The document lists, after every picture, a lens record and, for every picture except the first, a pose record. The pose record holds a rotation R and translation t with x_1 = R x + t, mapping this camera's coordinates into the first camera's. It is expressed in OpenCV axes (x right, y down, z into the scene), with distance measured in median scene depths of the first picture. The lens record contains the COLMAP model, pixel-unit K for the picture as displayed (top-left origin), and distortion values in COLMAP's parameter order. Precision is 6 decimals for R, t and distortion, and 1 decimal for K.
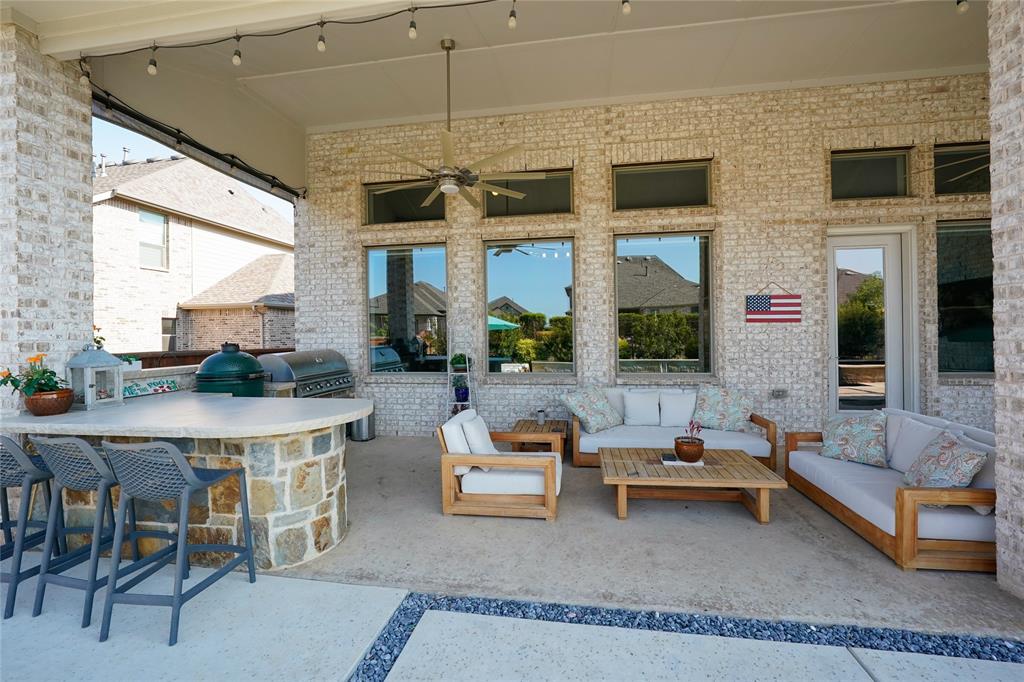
lens RADIAL K [[289.5, 0, 512.0], [0, 289.5, 341.0], [0, 0, 1]] dist [-0.008677, 0.001432]
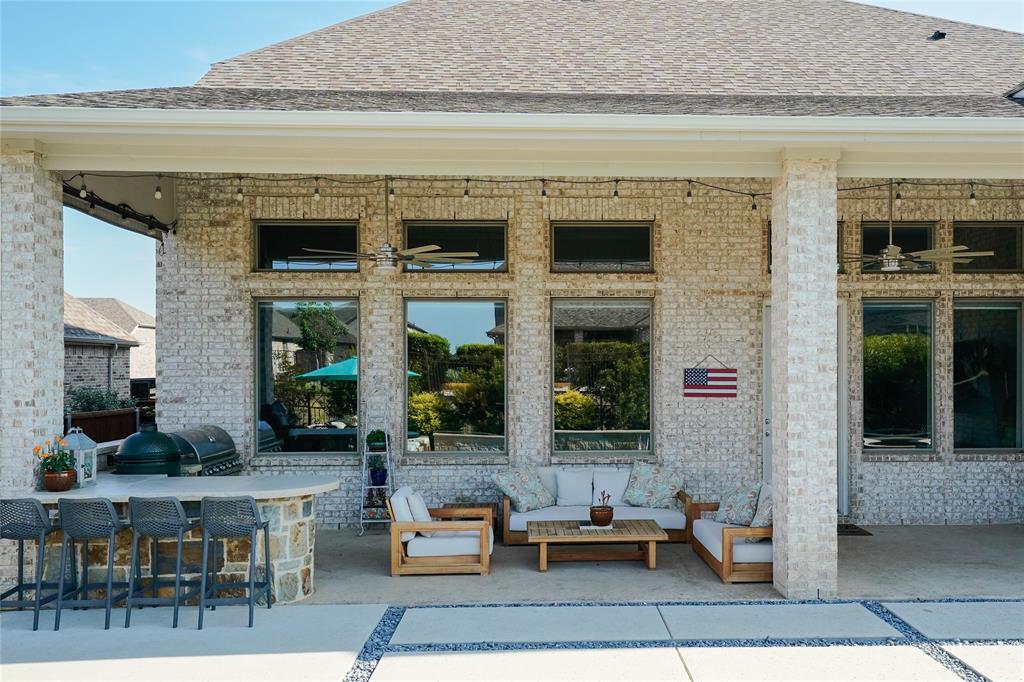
lens RADIAL K [[793.7, 0, 508.3], [0, 793.7, 366.9], [0, 0, 1]] dist [0.034439, 0.001211]
pose [[0.977161, 0.014972, 0.211971, -0.309792], [-0.014227, 0.999886, -0.005038, -0.142028], [-0.212023, 0.001908, 0.977263, -1.441838]]
